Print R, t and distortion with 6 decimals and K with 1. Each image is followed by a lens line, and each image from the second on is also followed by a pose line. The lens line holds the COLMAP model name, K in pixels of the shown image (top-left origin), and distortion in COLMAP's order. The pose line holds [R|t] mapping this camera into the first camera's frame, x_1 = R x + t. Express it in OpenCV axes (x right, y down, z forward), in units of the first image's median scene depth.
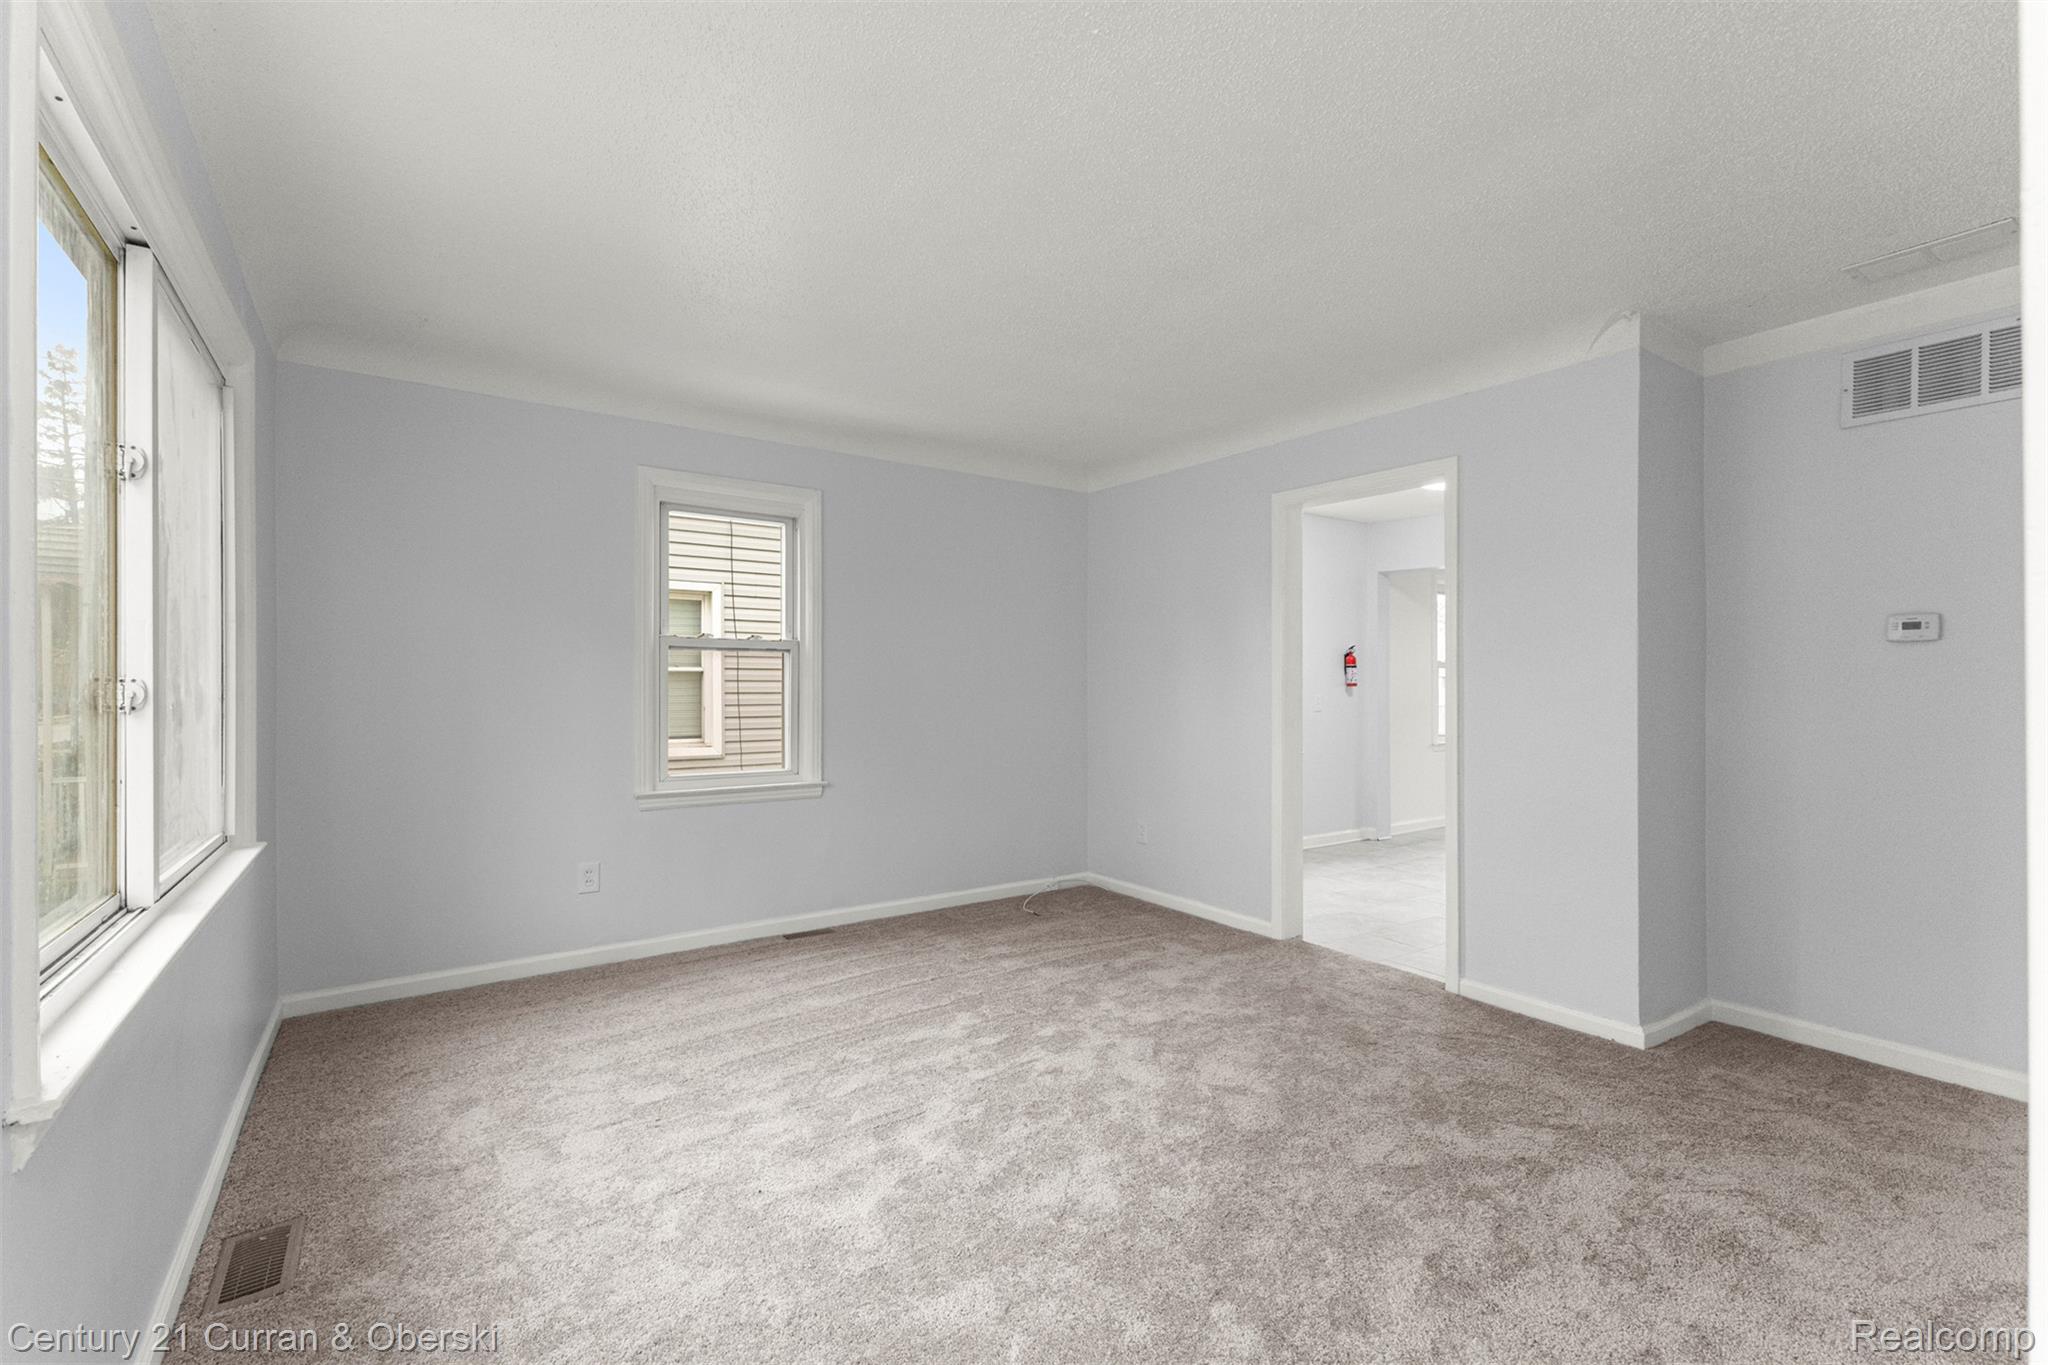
lens RADIAL K [[886.8, 0, 1019.2], [0, 886.8, 698.5], [0, 0, 1]] dist [0.012534, -0.003568]
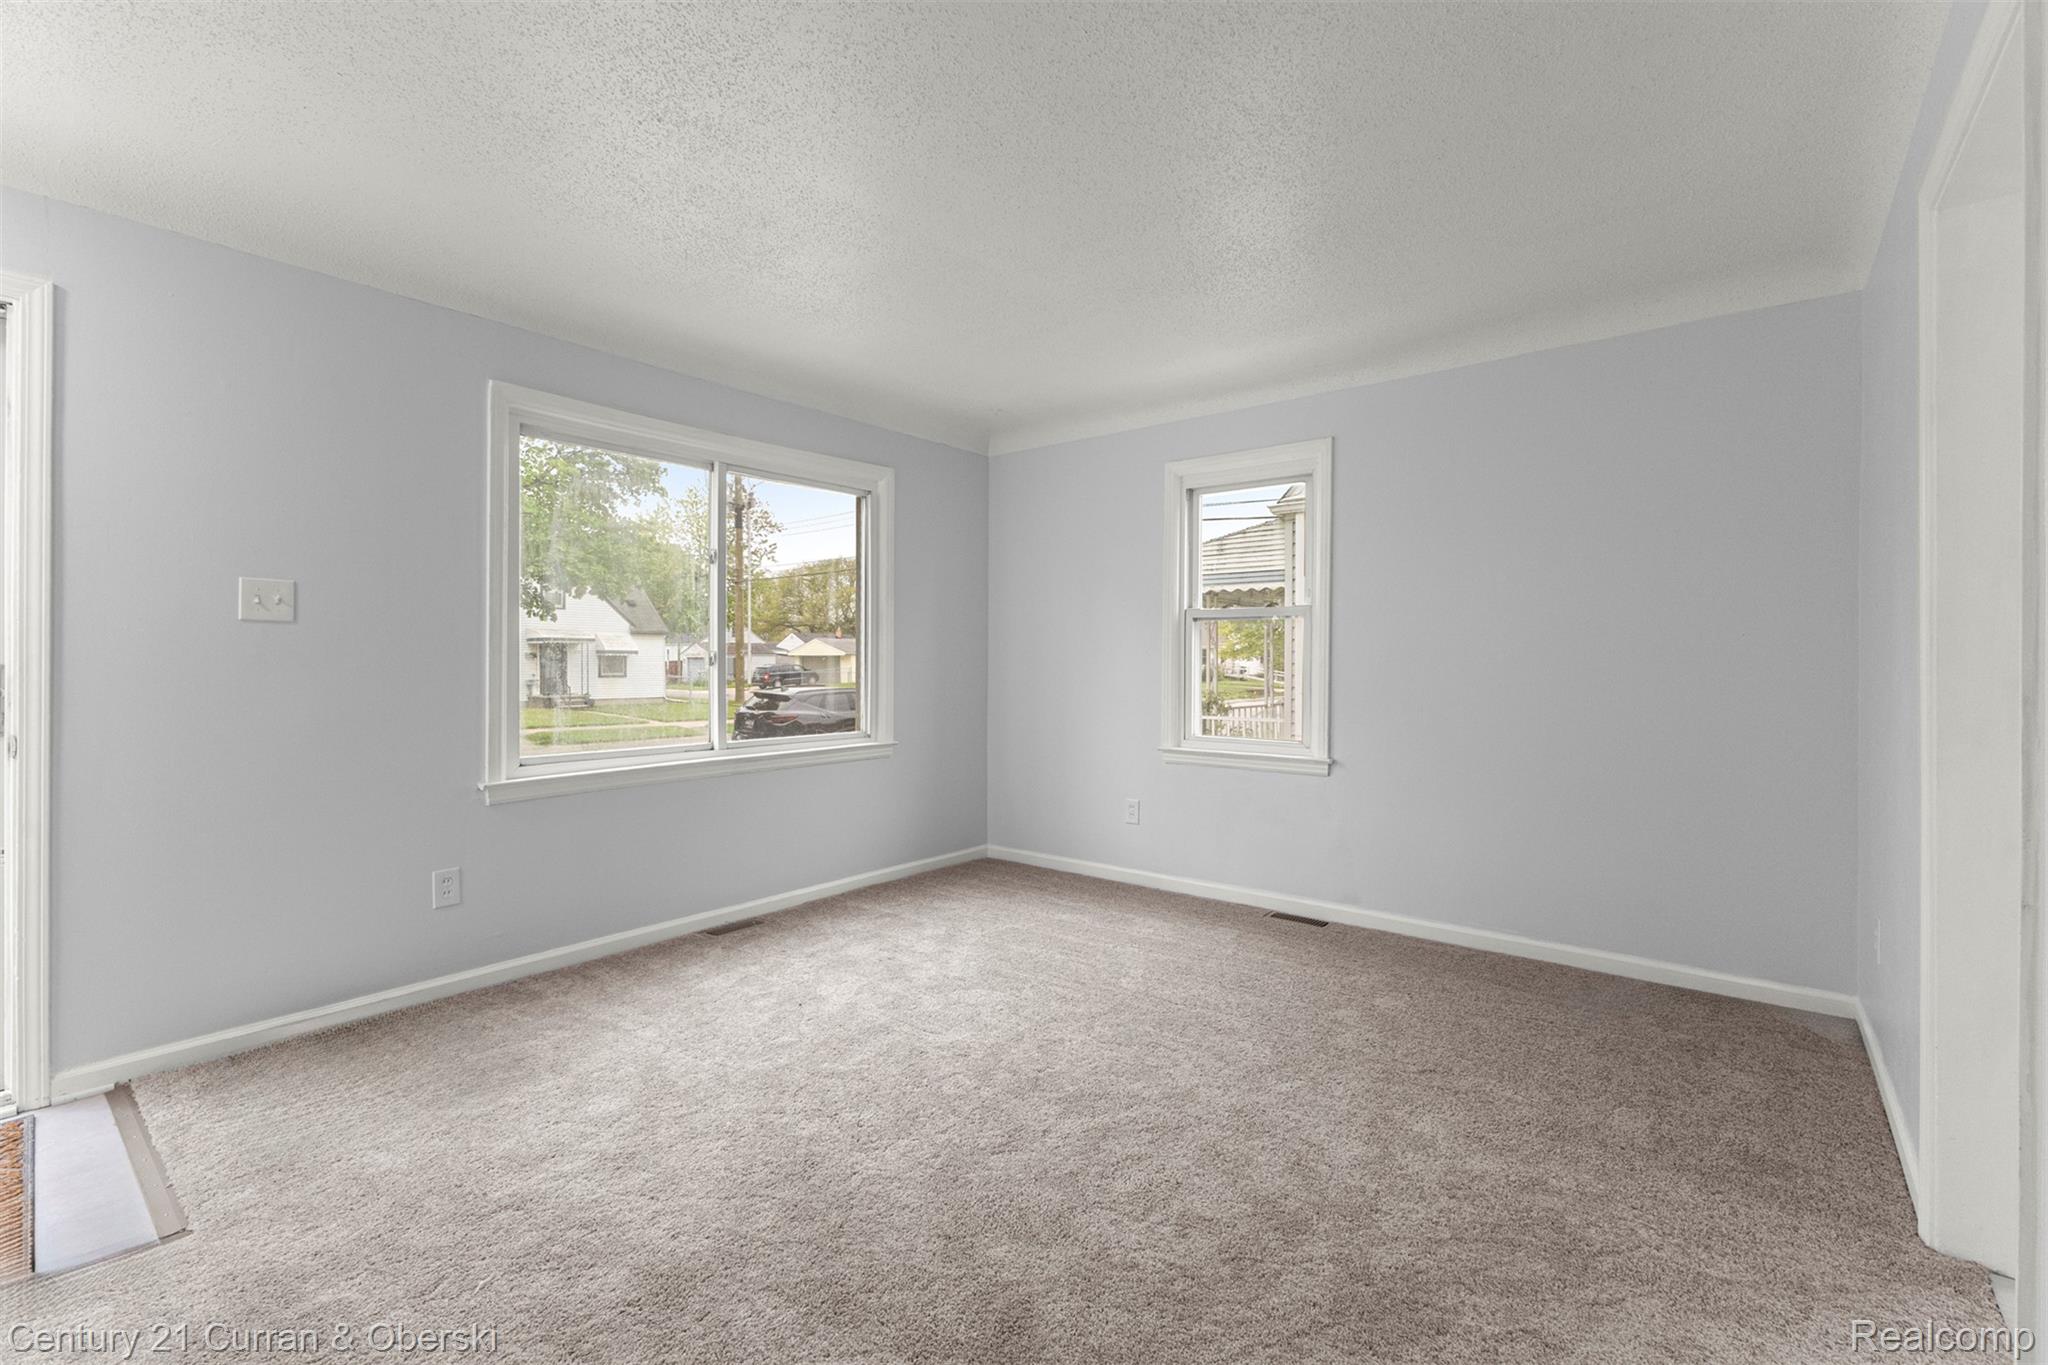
lens RADIAL K [[886.8, 0, 1019.7], [0, 886.8, 680.2], [0, 0, 1]] dist [0.012534, -0.003568]
pose [[0.262251, 0.018868, -0.964815, 0.620297], [-0.006526, 0.999821, 0.017778, -0.000345], [0.964978, 0.001634, 0.262327, 0.502602]]
